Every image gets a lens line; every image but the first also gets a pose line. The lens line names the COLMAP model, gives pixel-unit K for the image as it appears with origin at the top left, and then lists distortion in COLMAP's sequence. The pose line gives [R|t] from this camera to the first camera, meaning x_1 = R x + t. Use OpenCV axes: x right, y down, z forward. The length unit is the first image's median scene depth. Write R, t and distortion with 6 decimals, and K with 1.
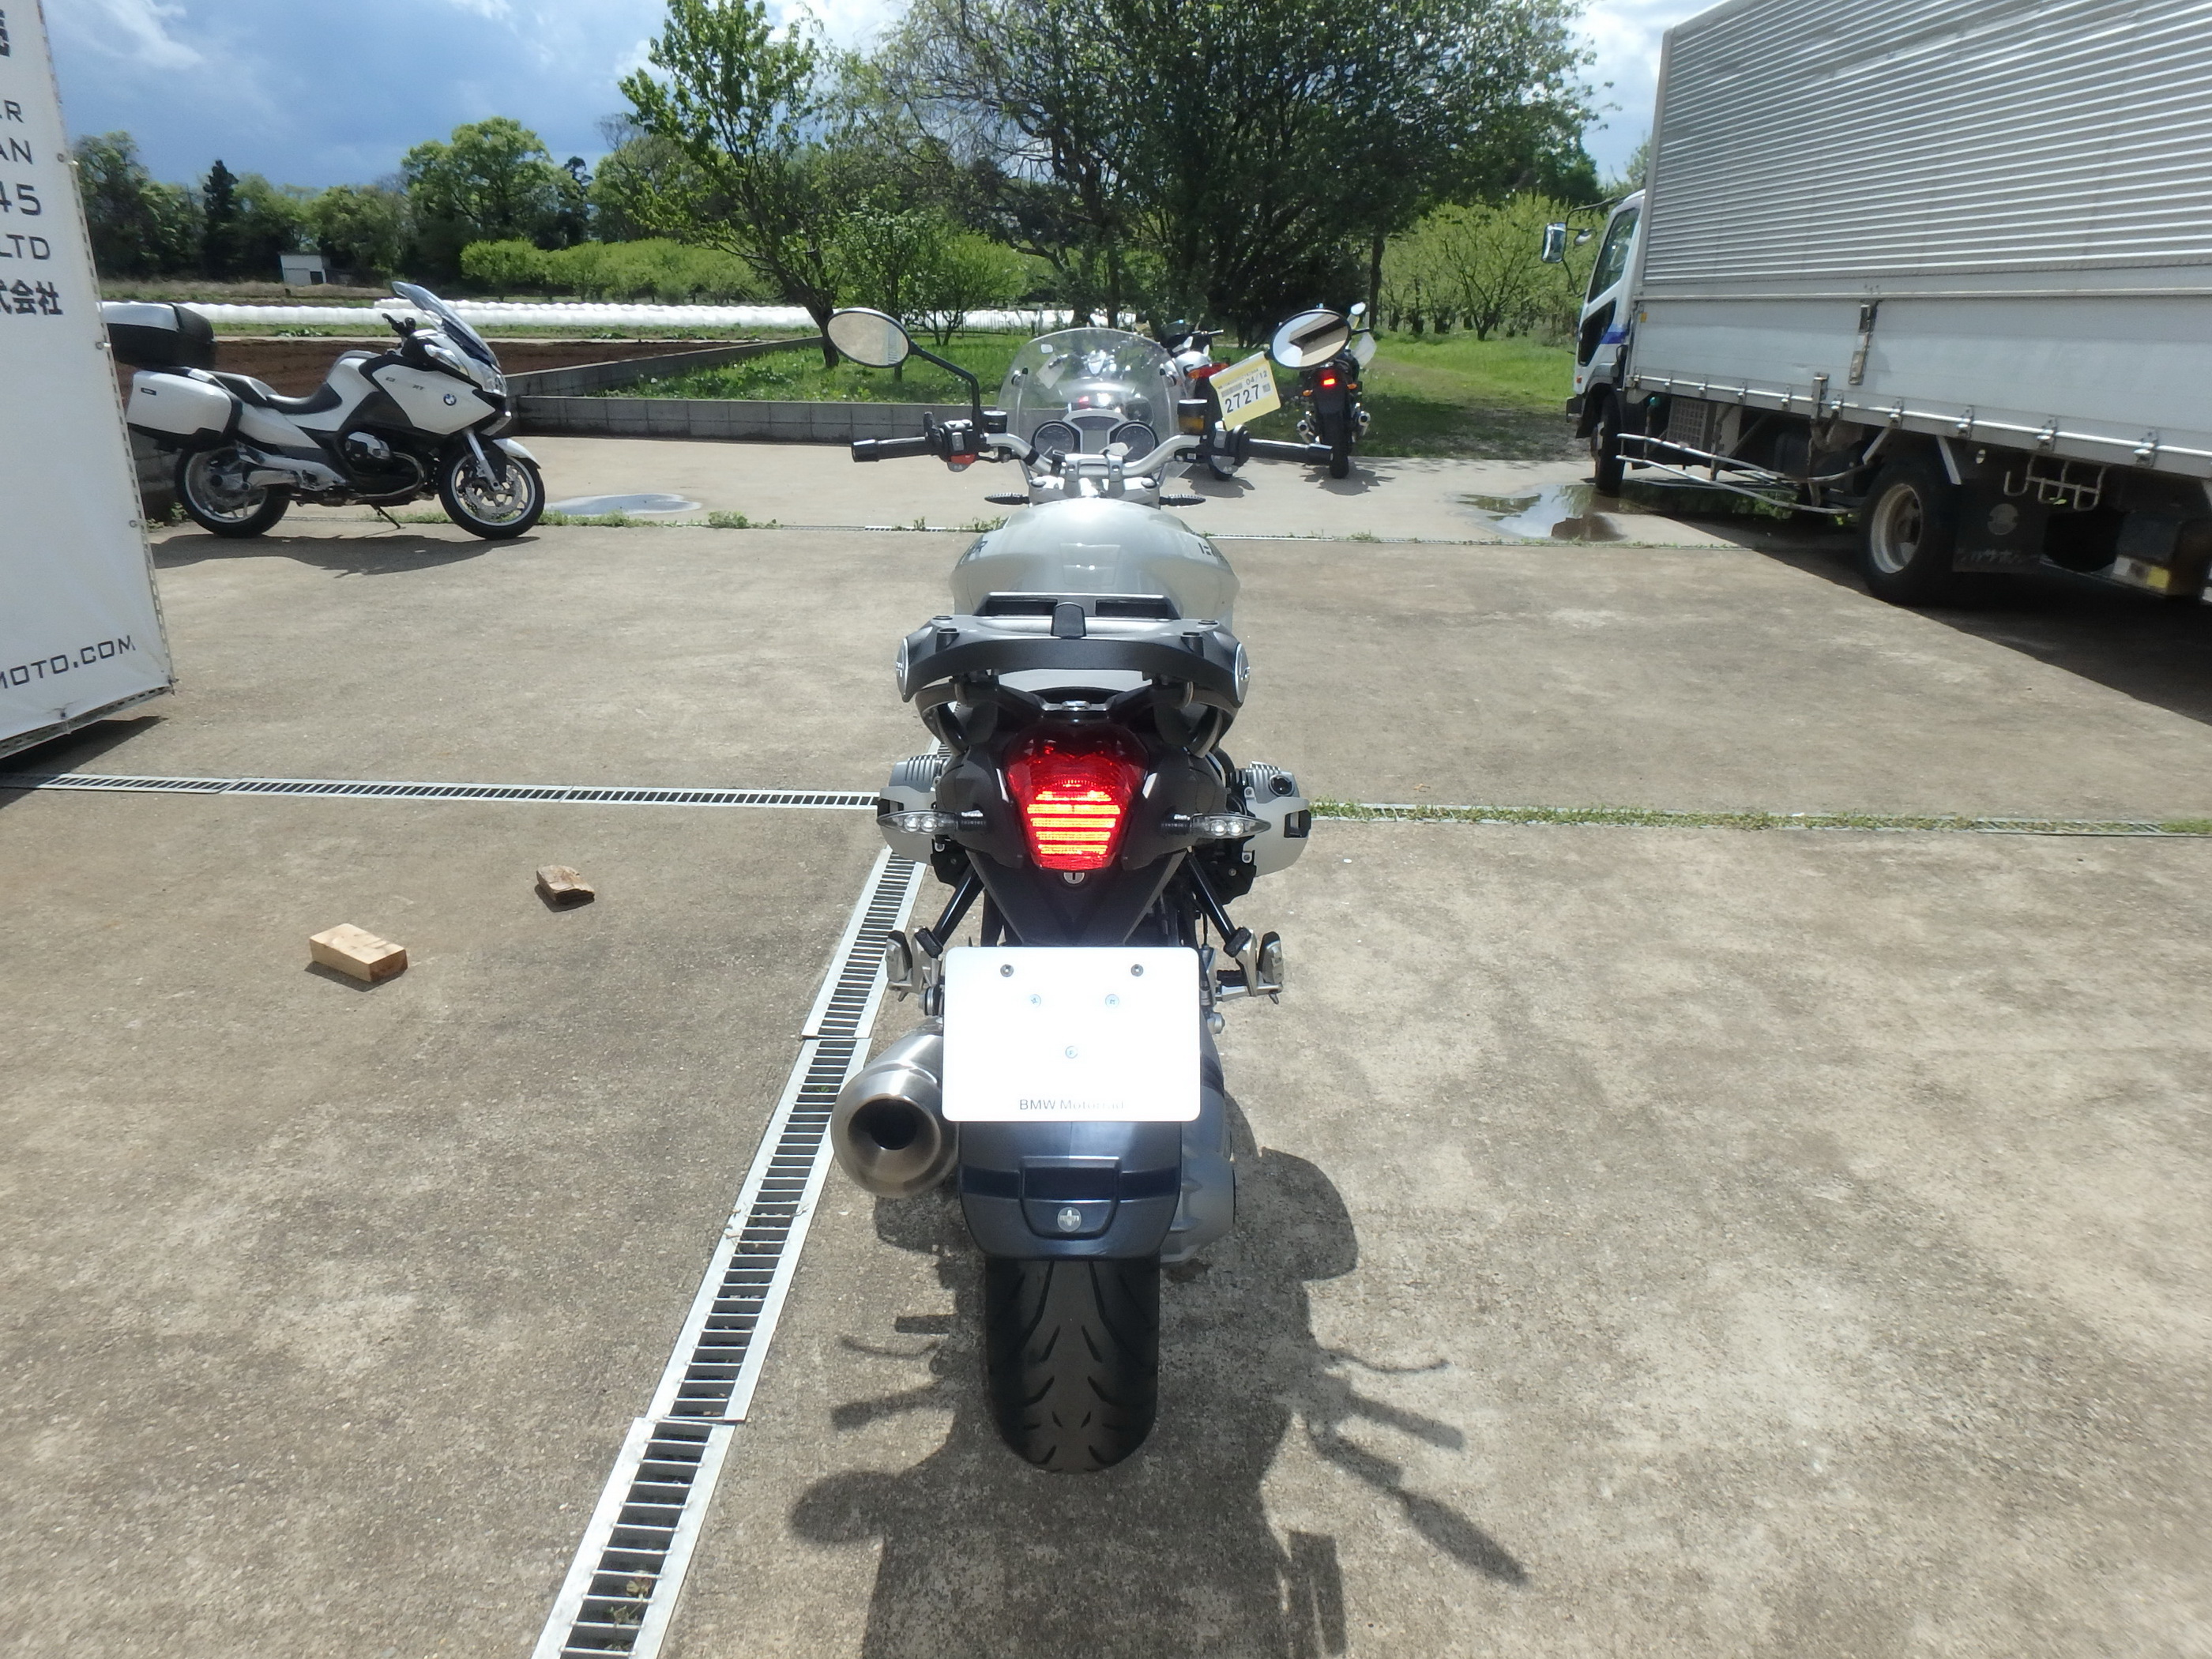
lens RADIAL K [[1368.9, 0, 1103.0], [0, 1368.9, 823.7], [0, 0, 1]] dist [-0.040183, 0.018512]
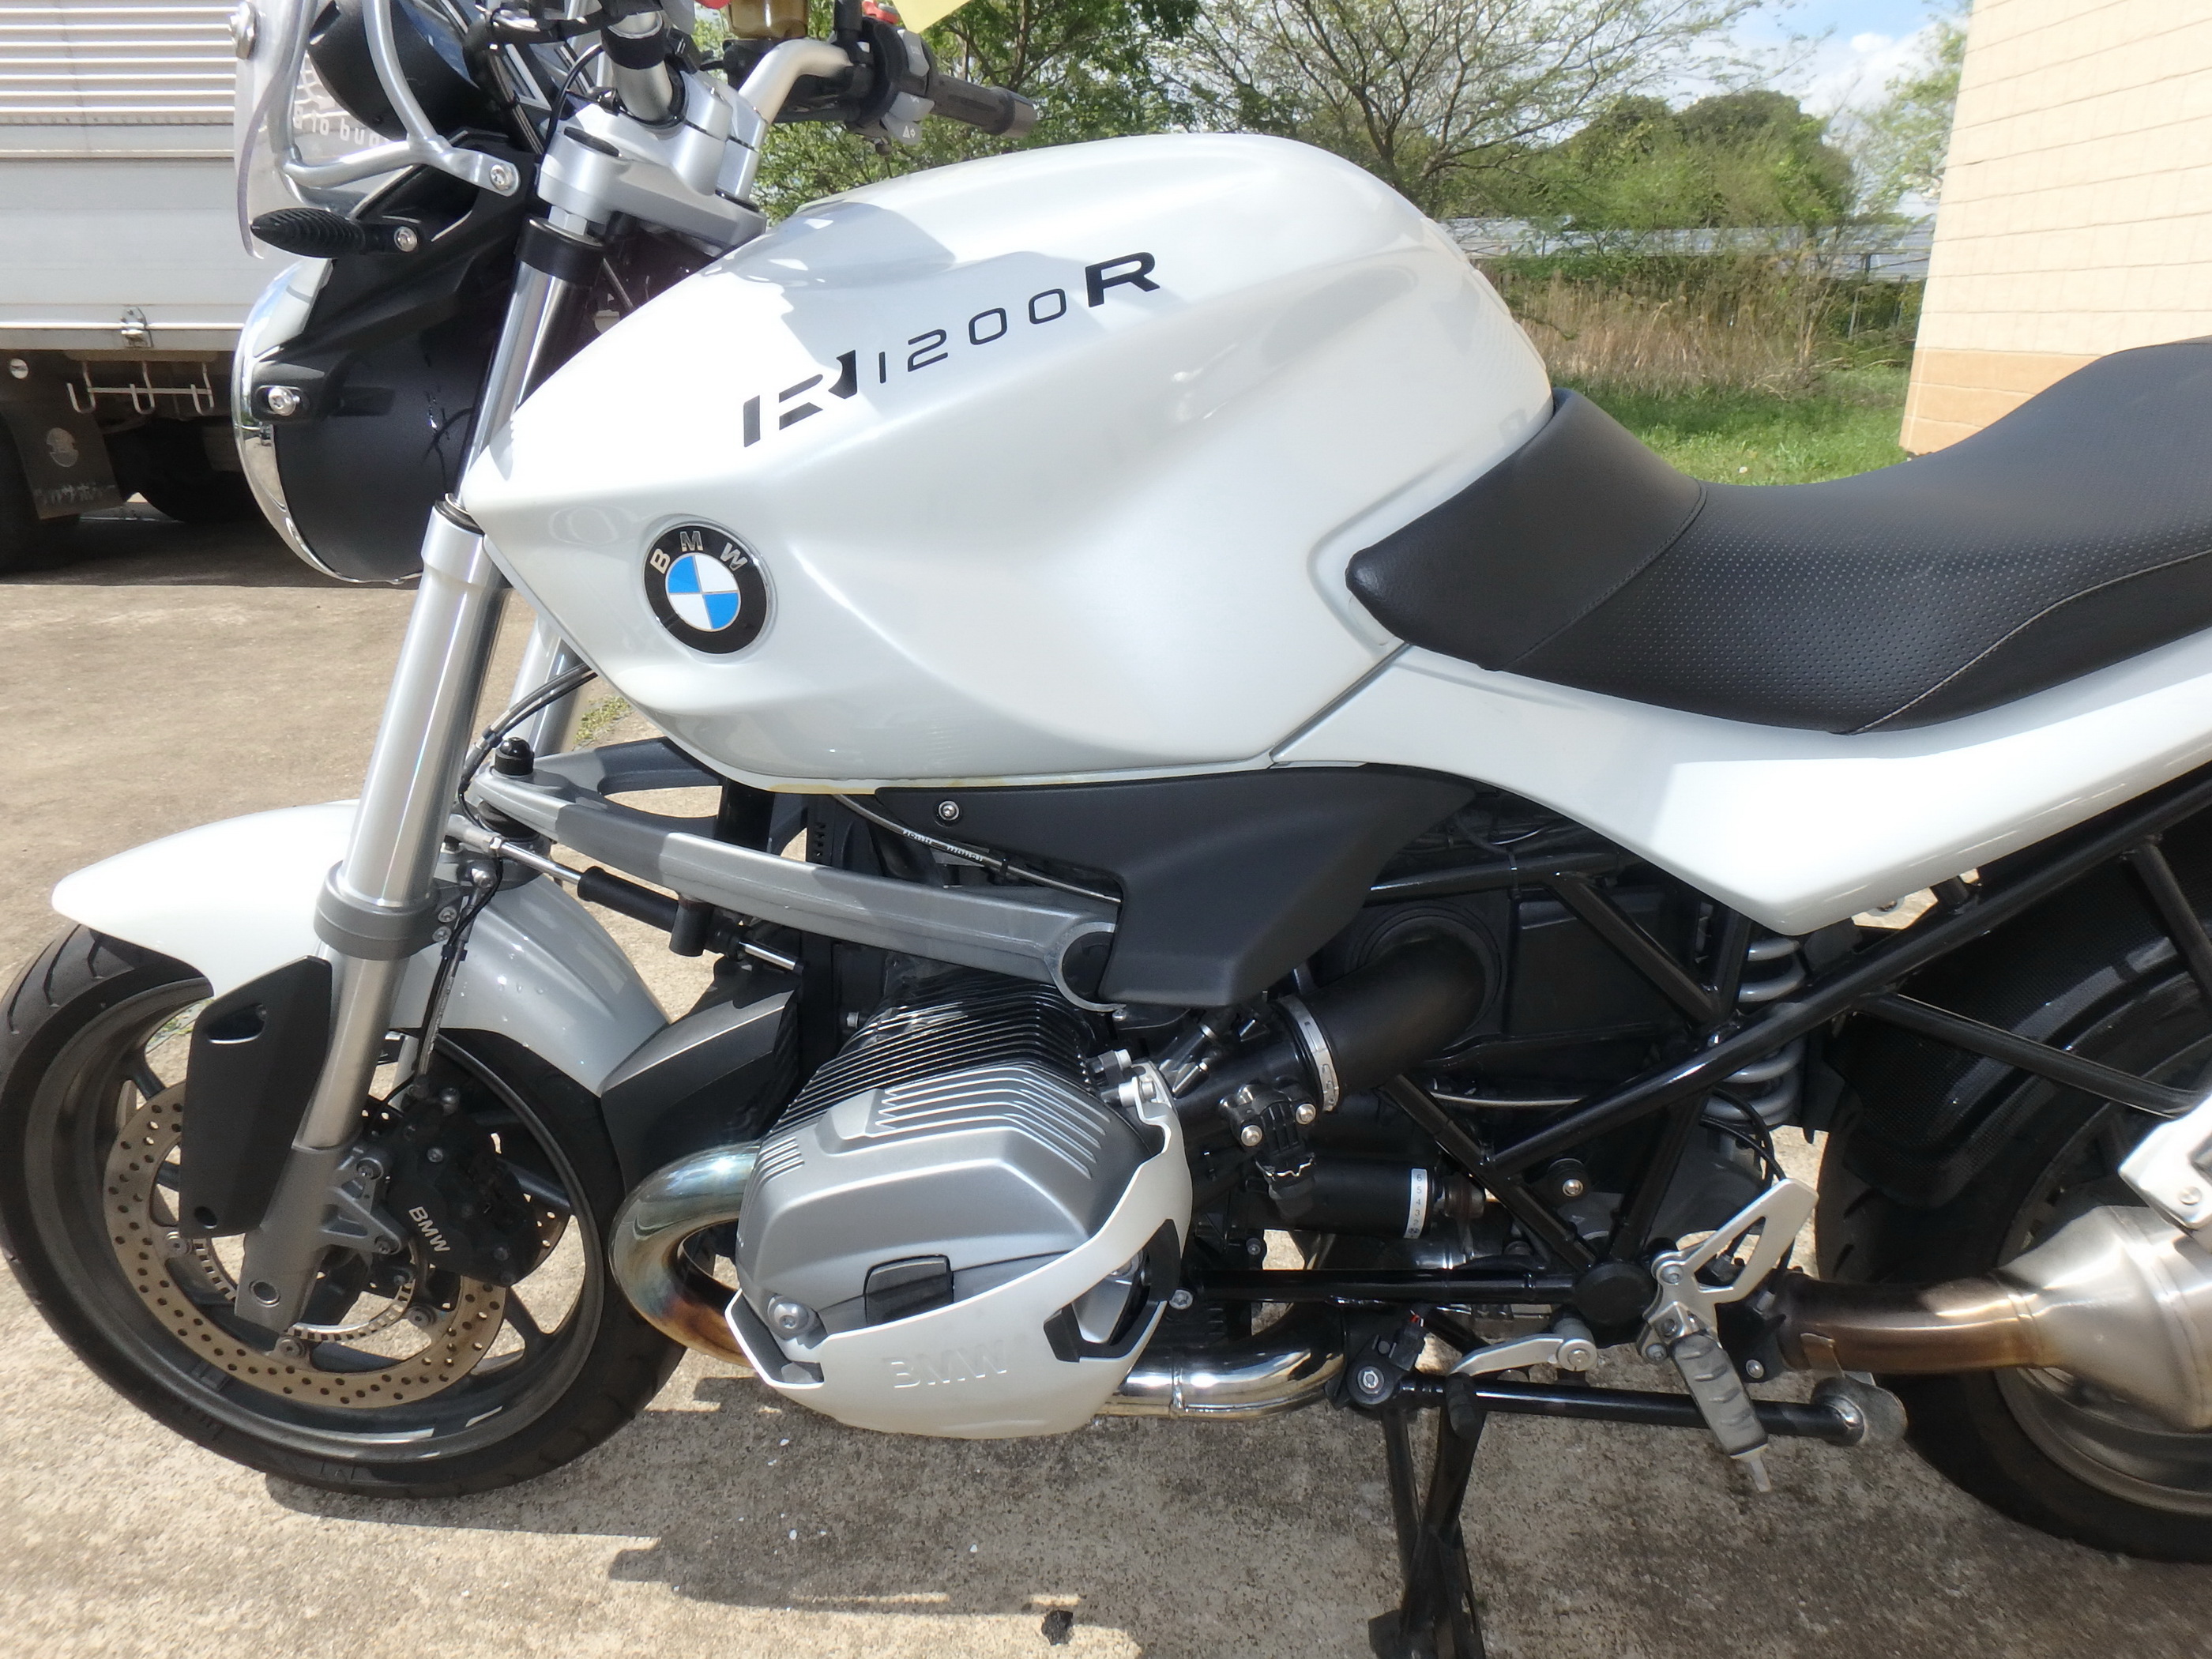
lens RADIAL K [[1368.9, 0, 1119.5], [0, 1368.9, 806.9], [0, 0, 1]] dist [-0.040183, 0.018512]
pose [[0.030409, -0.349703, 0.936367, -0.223234], [0.350205, 0.881146, 0.317707, -0.107835], [-0.936180, 0.318259, 0.149262, 0.547476]]
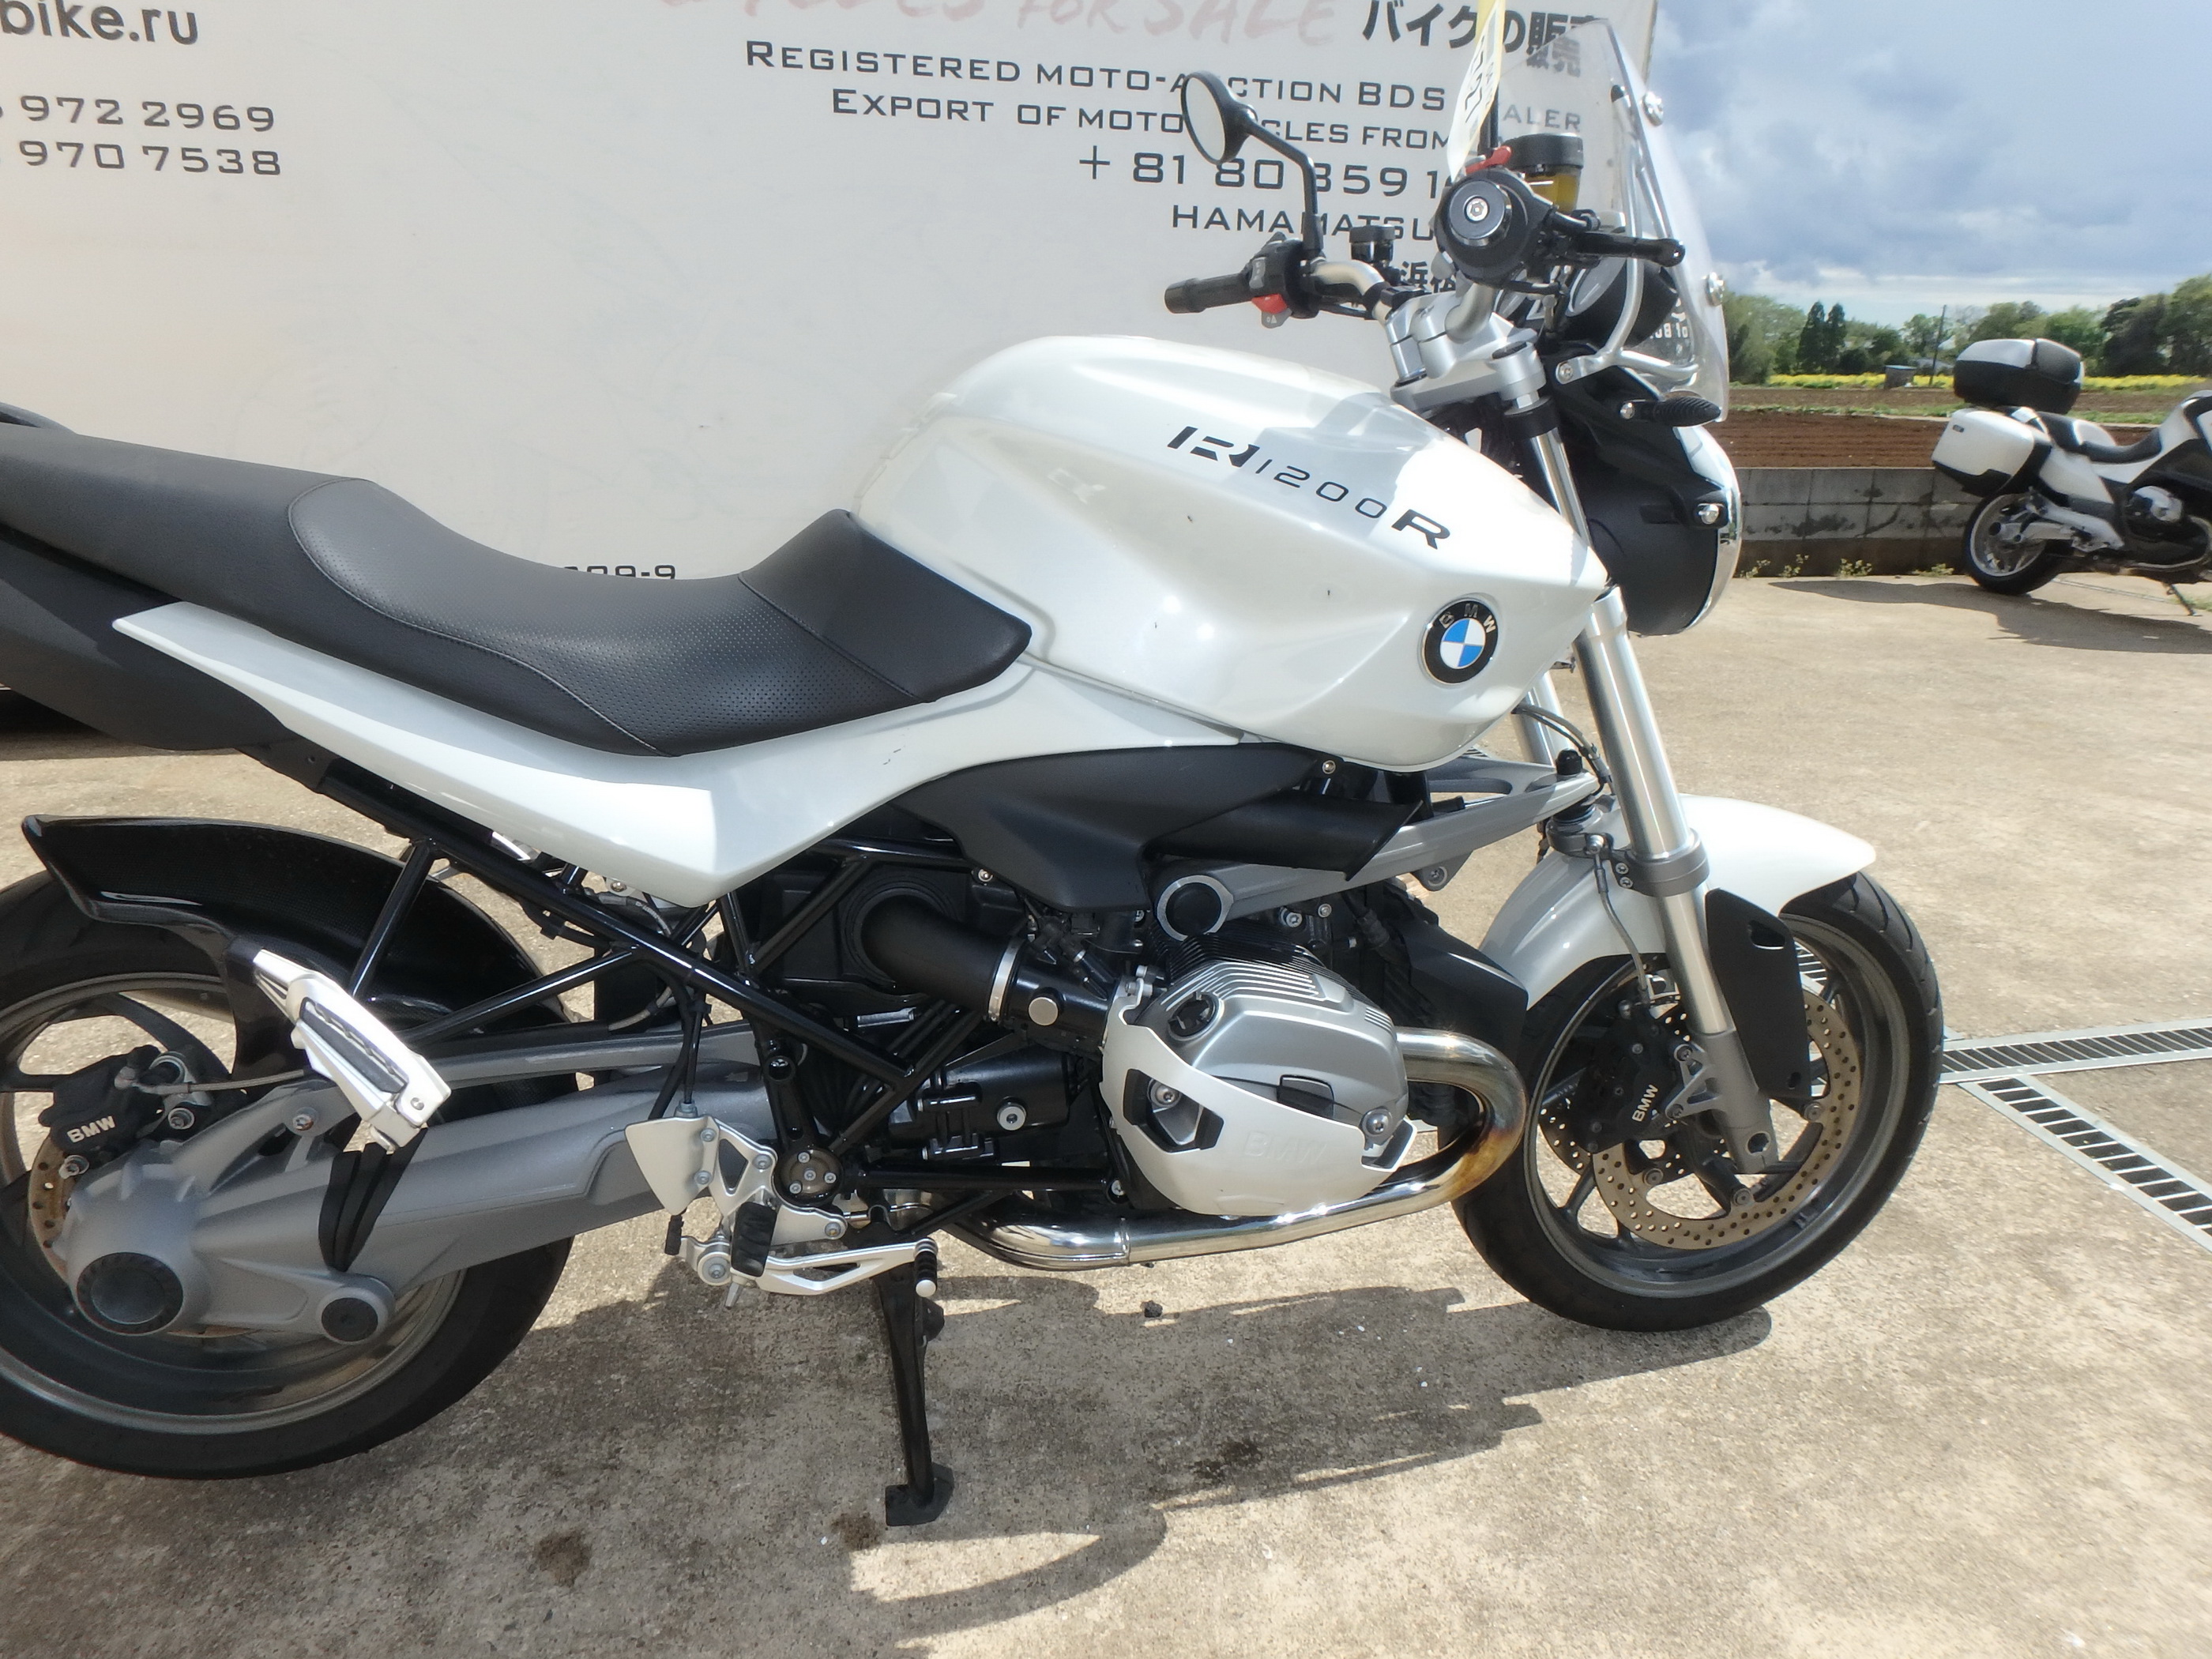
lens RADIAL K [[1368.9, 0, 1102.3], [0, 1368.9, 832.6], [0, 0, 1]] dist [-0.040183, 0.018512]
pose [[0.183744, 0.292394, -0.938479, 0.294089], [-0.352734, 0.910760, 0.214696, -0.093841], [0.917506, 0.291585, 0.270484, 0.488359]]
